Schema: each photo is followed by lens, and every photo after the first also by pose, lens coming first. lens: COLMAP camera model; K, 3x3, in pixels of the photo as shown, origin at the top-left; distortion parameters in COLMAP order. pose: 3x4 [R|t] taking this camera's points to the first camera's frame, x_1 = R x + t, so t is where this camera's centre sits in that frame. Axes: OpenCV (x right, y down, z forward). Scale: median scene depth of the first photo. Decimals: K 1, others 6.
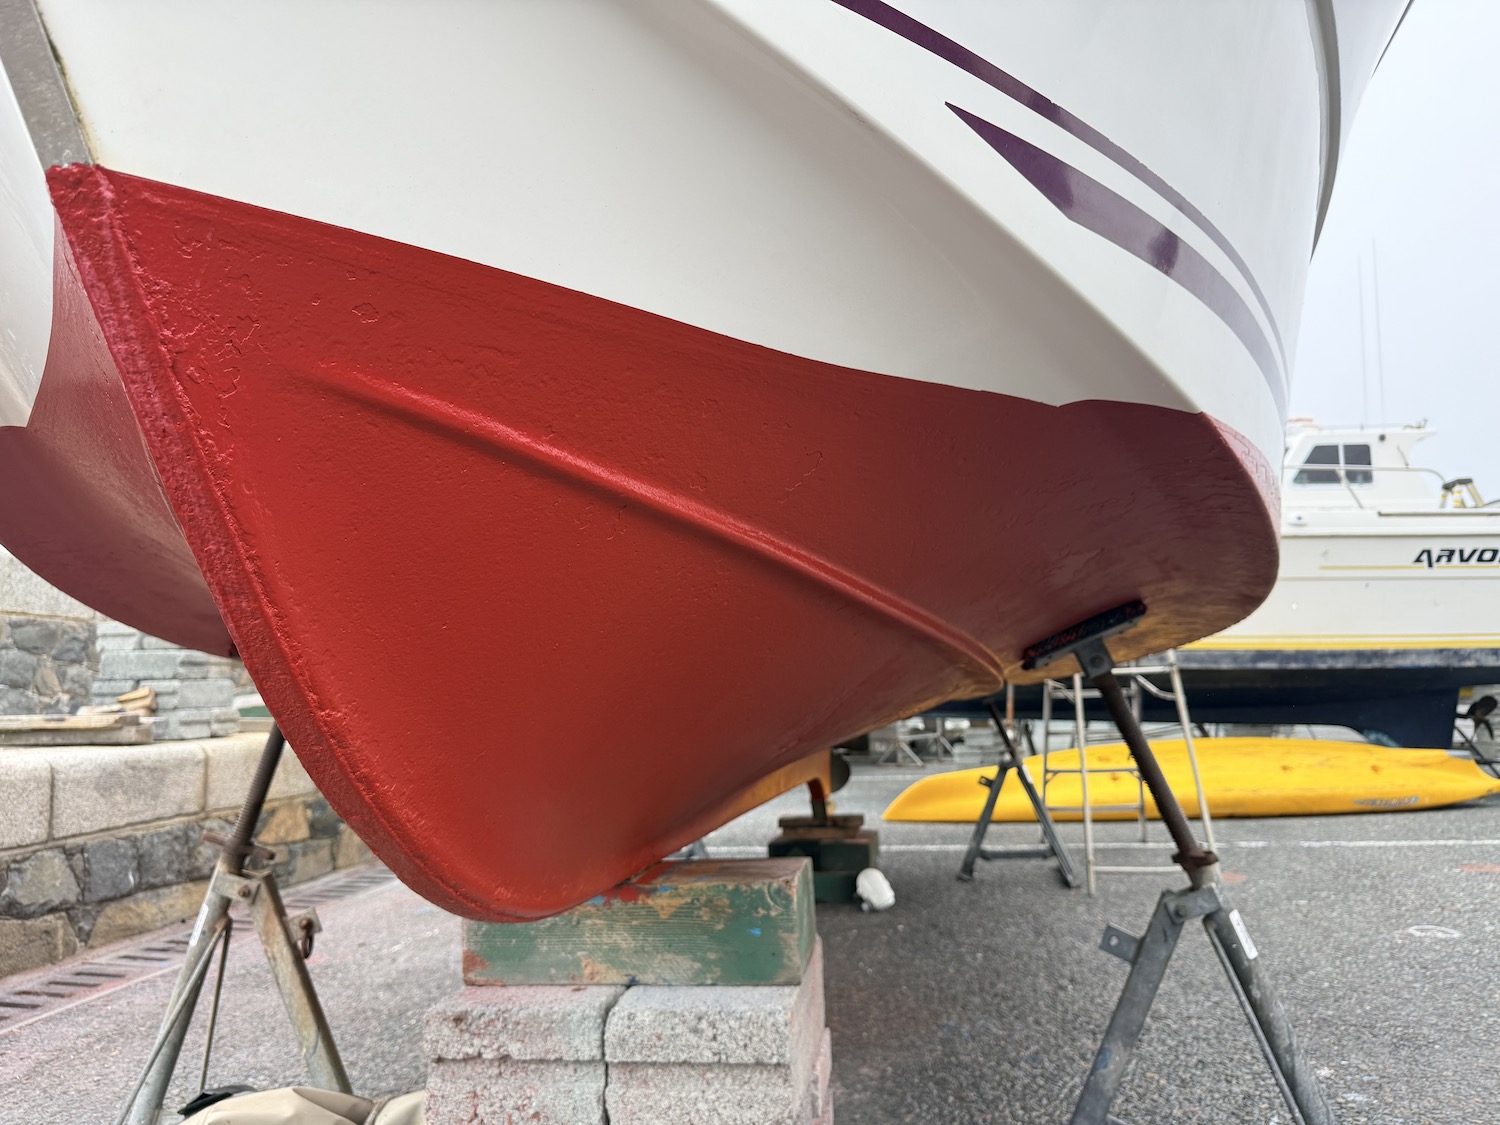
lens RADIAL K [[1070.4, 0, 746.0], [0, 1070.4, 577.0], [0, 0, 1]] dist [0.006406, -0.006000]
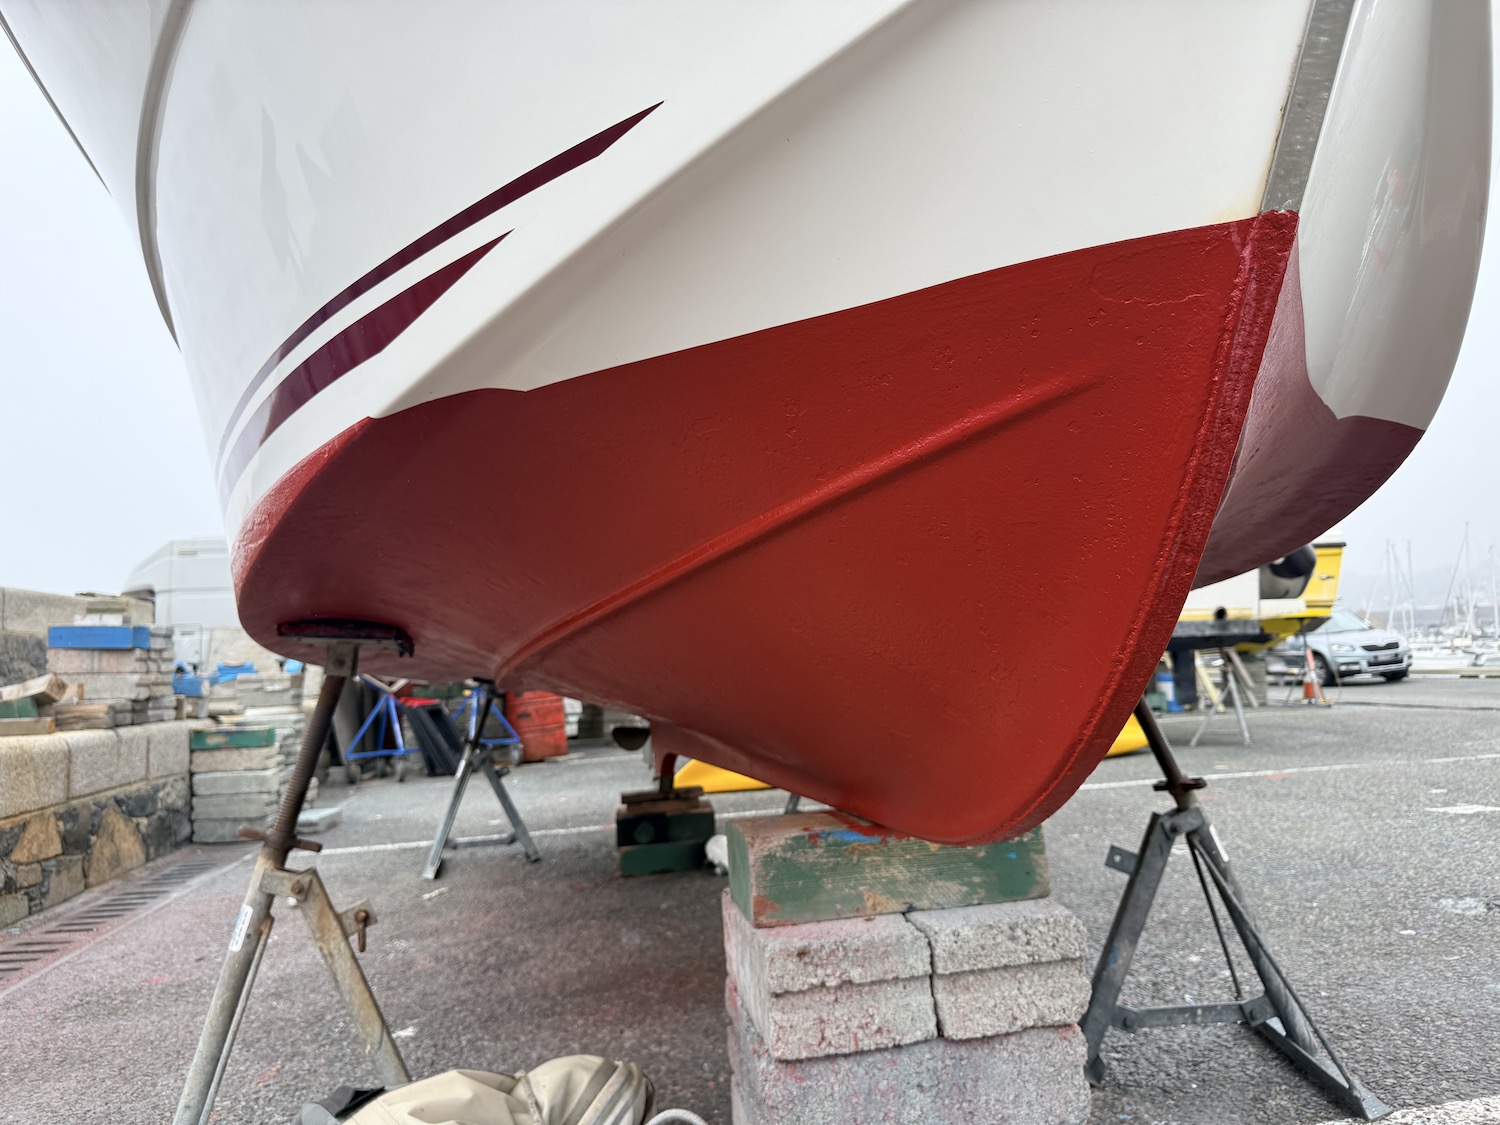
lens RADIAL K [[1070.4, 0, 755.1], [0, 1070.4, 569.2], [0, 0, 1]] dist [0.006406, -0.006000]
pose [[0.947096, 0.004440, 0.320919, -0.611925], [-0.006704, 0.999960, 0.005950, 0.016050], [-0.320880, -0.007787, 0.947088, -0.007865]]
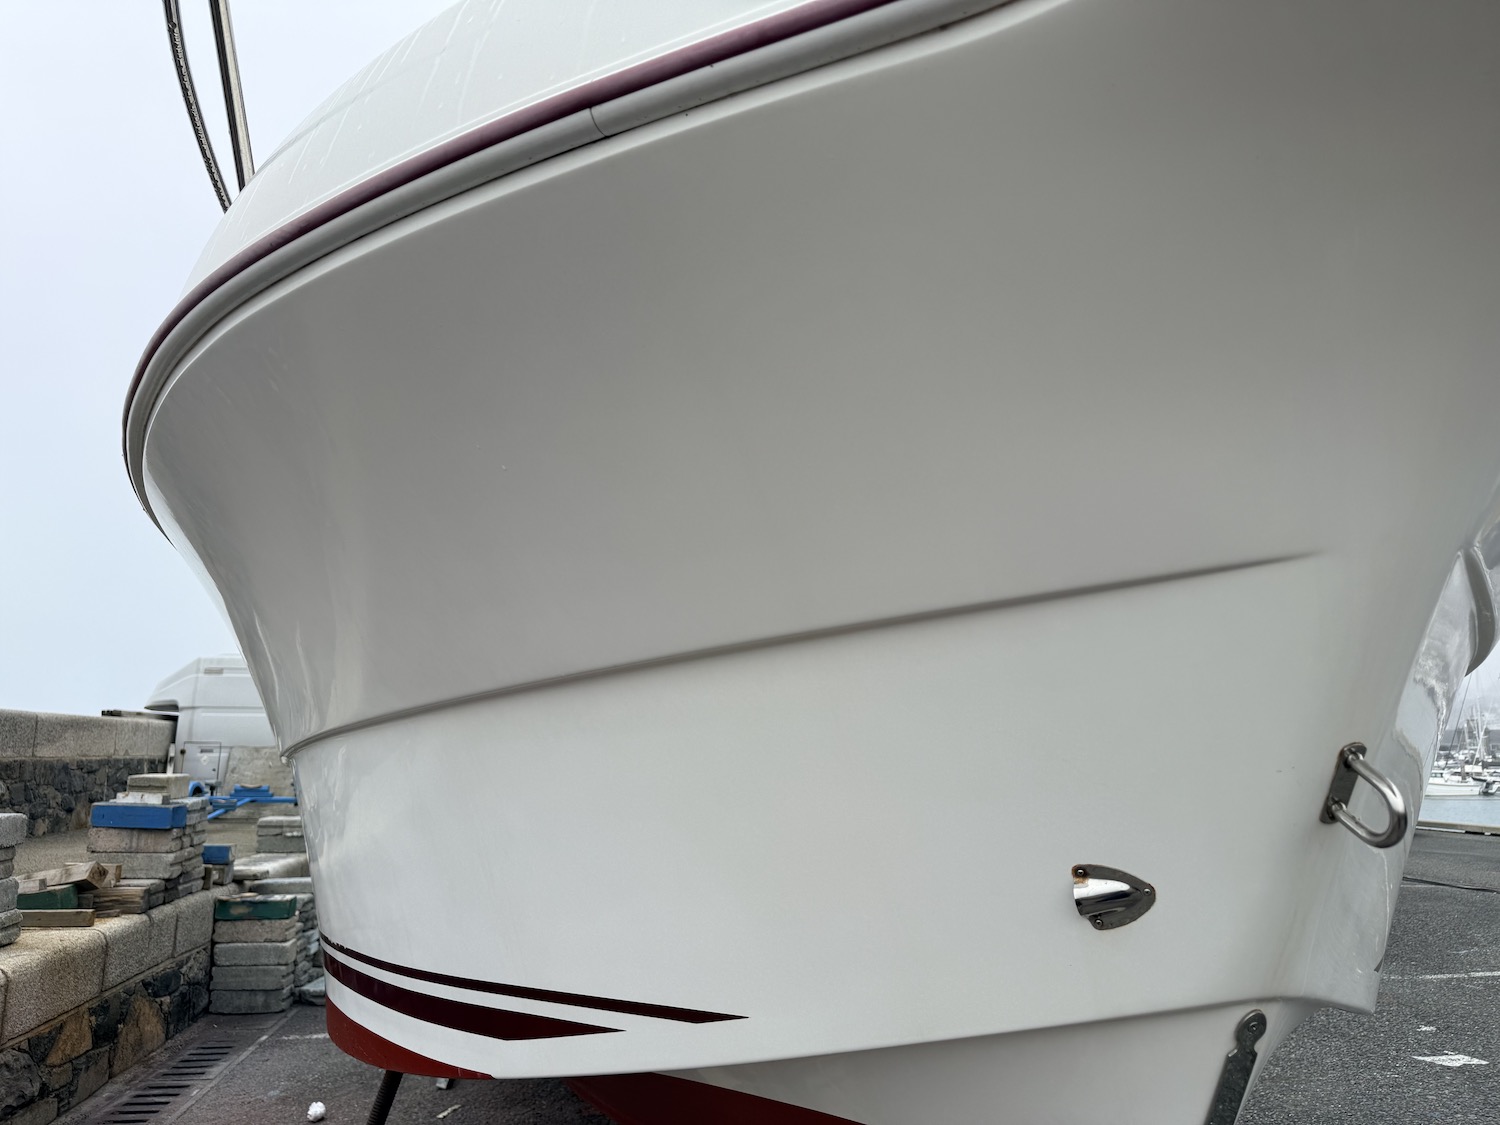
lens RADIAL K [[1070.4, 0, 756.7], [0, 1070.4, 555.9], [0, 0, 1]] dist [0.006406, -0.006000]
pose [[0.947878, 0.068662, 0.311148, -0.734759], [-0.046629, 0.995885, -0.077715, -0.491910], [-0.315203, 0.059156, 0.947179, -0.214896]]
